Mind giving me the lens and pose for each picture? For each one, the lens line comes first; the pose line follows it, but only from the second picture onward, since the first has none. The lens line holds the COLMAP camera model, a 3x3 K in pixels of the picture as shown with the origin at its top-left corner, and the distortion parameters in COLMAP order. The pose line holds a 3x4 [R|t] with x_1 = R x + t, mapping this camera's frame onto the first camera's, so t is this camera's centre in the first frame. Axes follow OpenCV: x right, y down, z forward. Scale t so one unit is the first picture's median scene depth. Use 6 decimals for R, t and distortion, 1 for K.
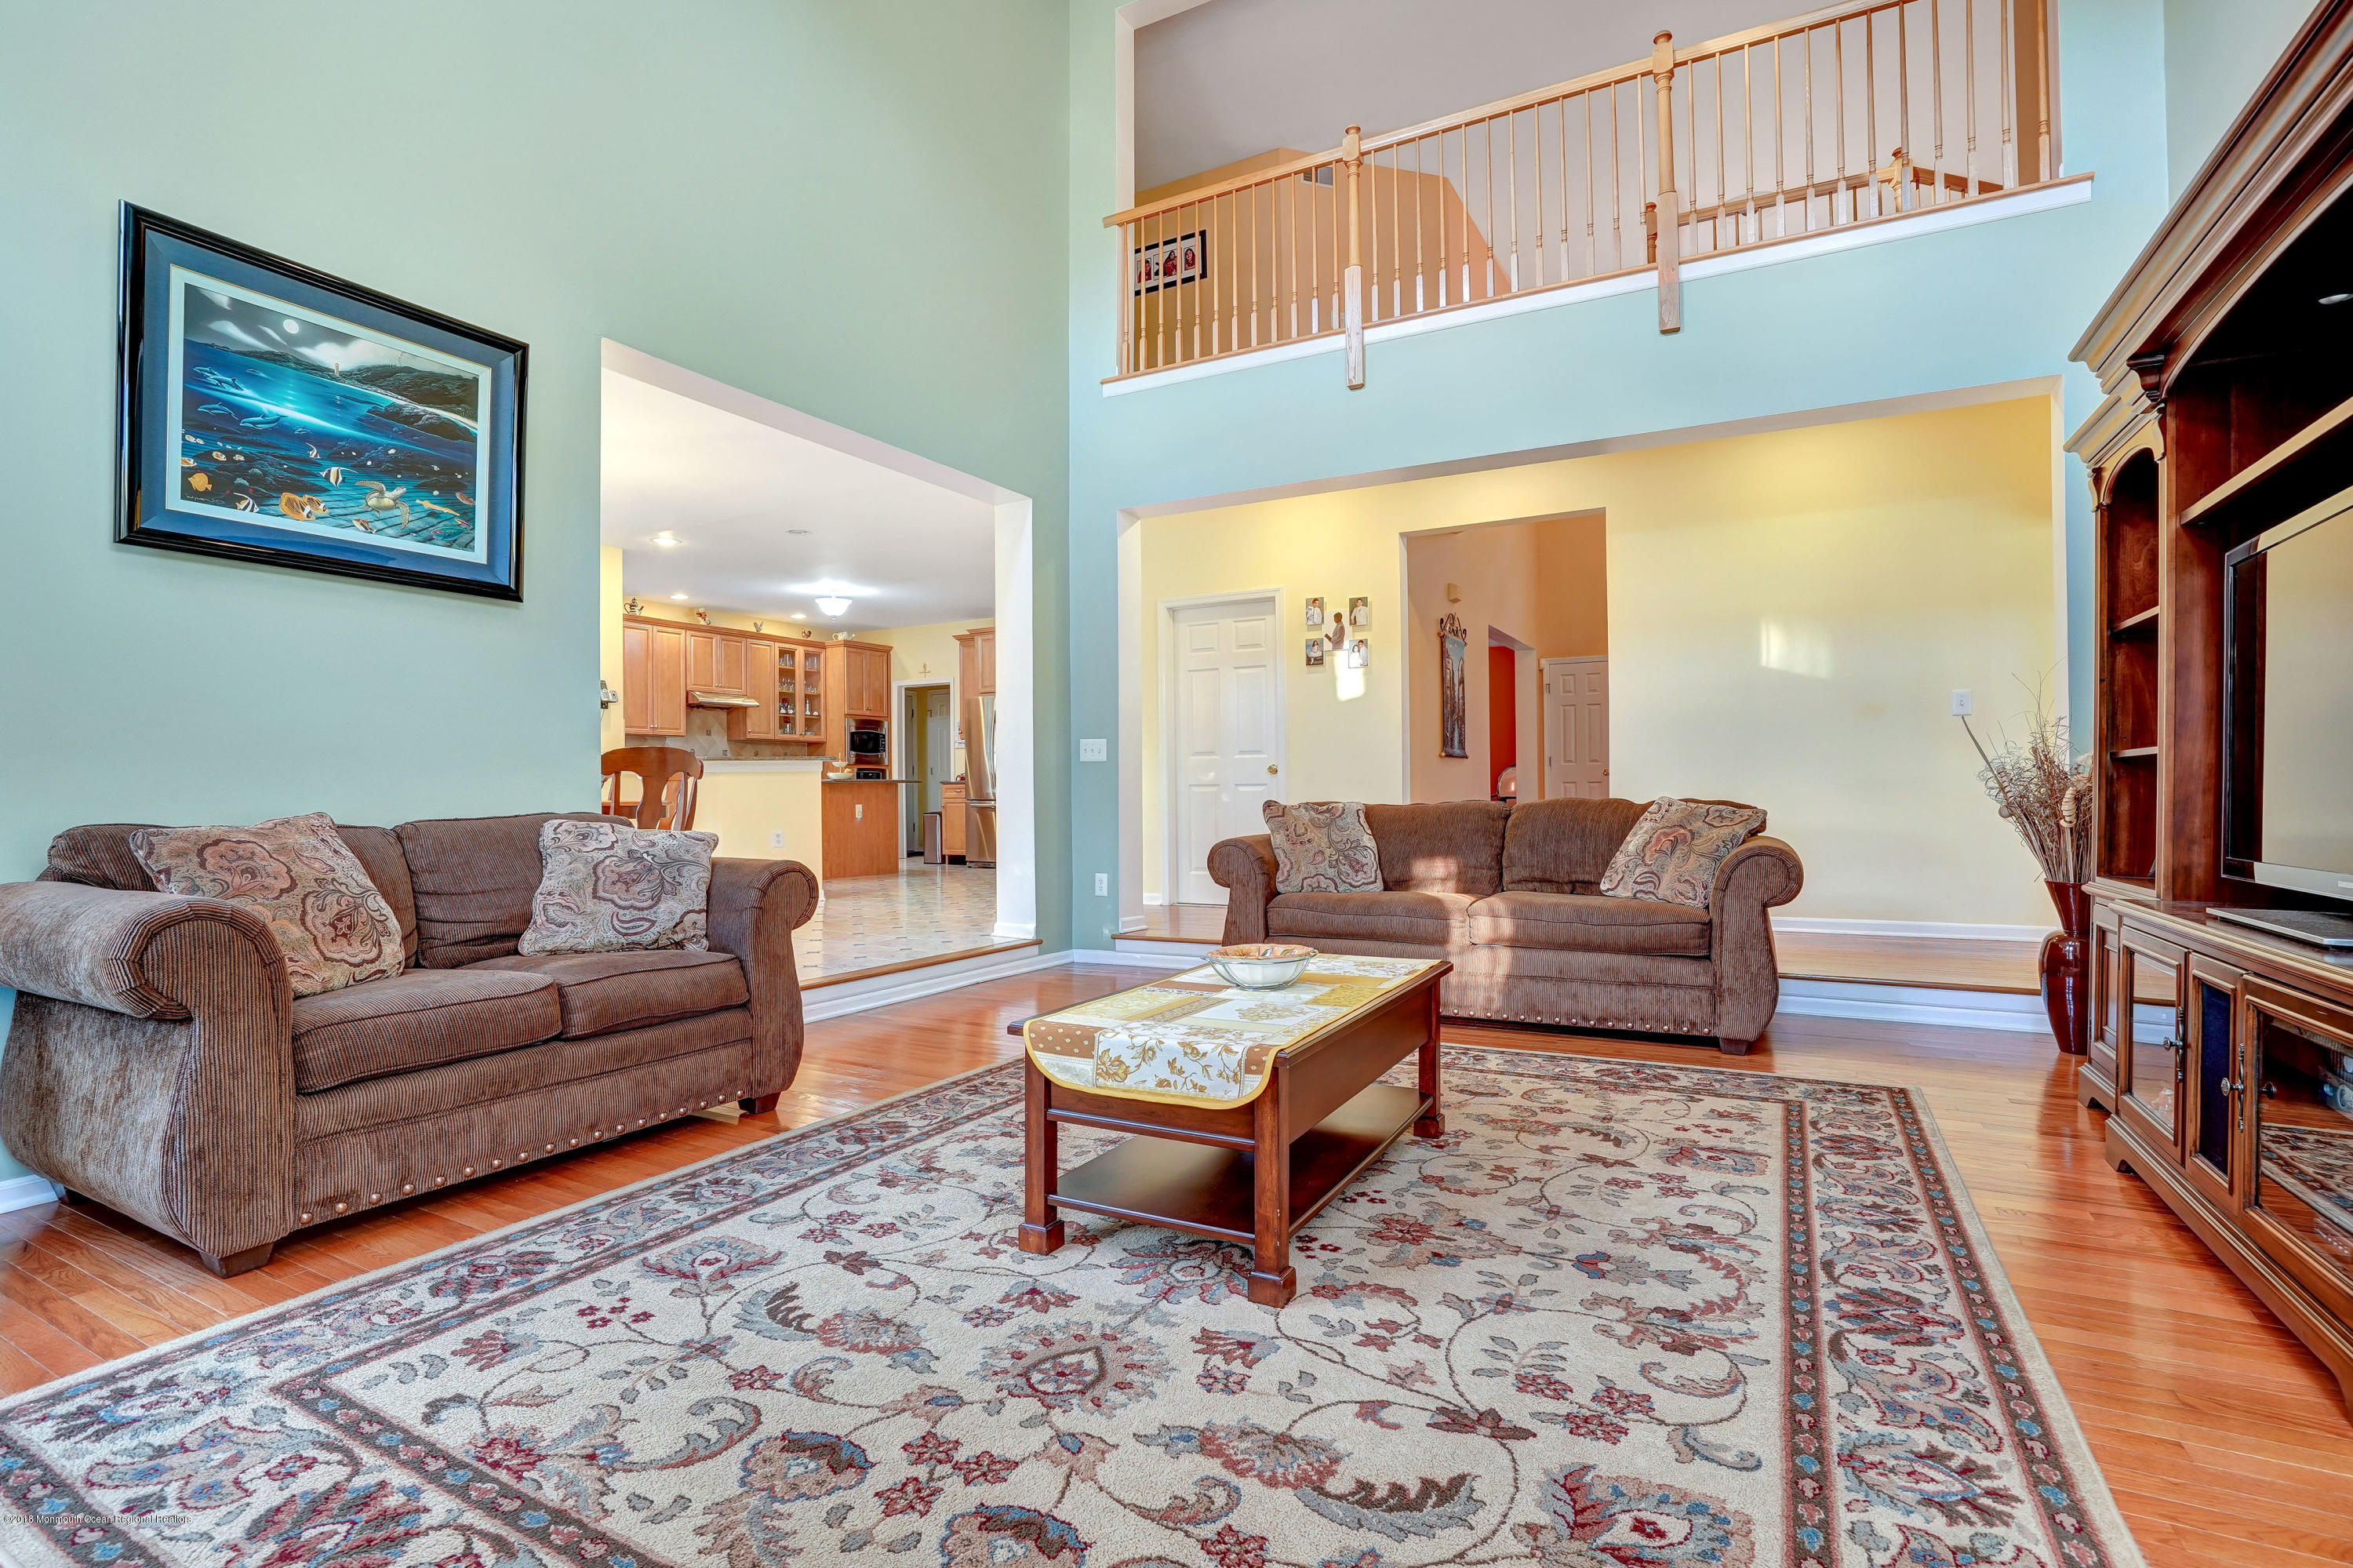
lens RADIAL K [[1107.4, 0, 1175.6], [0, 1107.4, 795.0], [0, 0, 1]] dist [-0.056713, 0.022696]
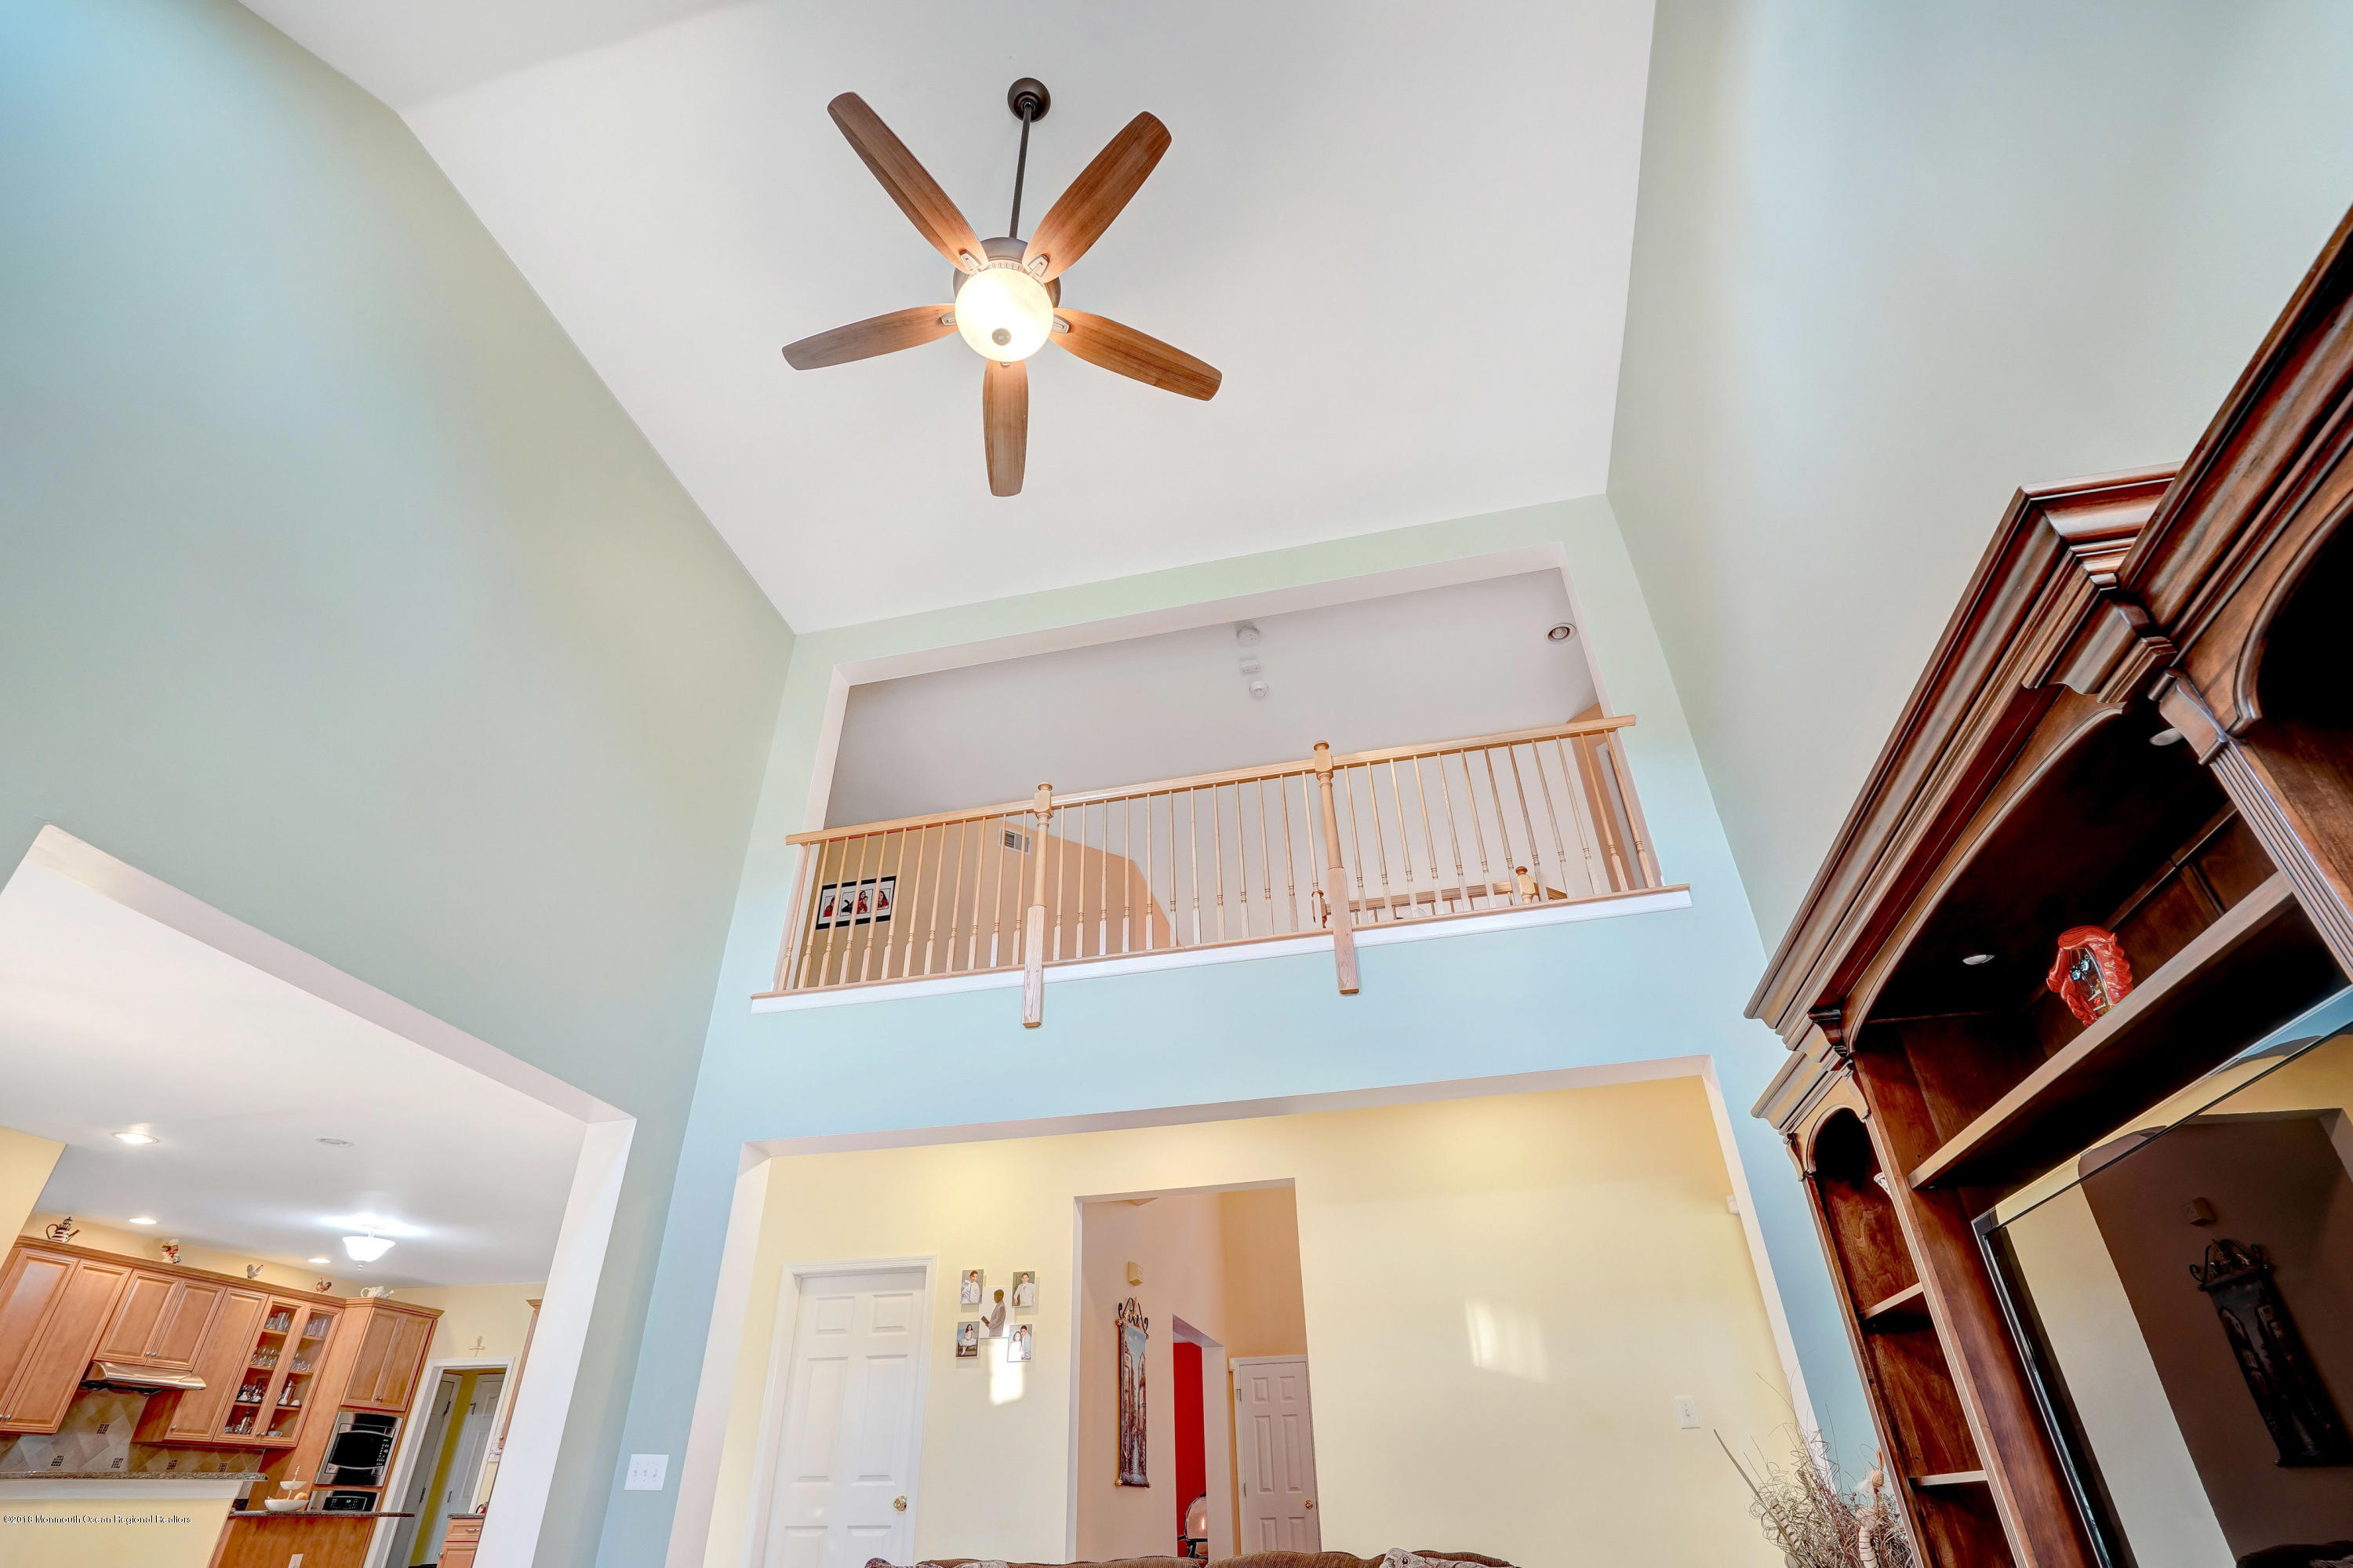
lens RADIAL K [[1120.8, 0, 1160.6], [0, 1120.8, 790.7], [0, 0, 1]] dist [-0.058832, 0.025229]
pose [[0.965103, 0.142493, 0.219709, 0.029621], [0.005541, 0.827699, -0.561145, -0.006483], [-0.261812, 0.542780, 0.798025, 0.100579]]
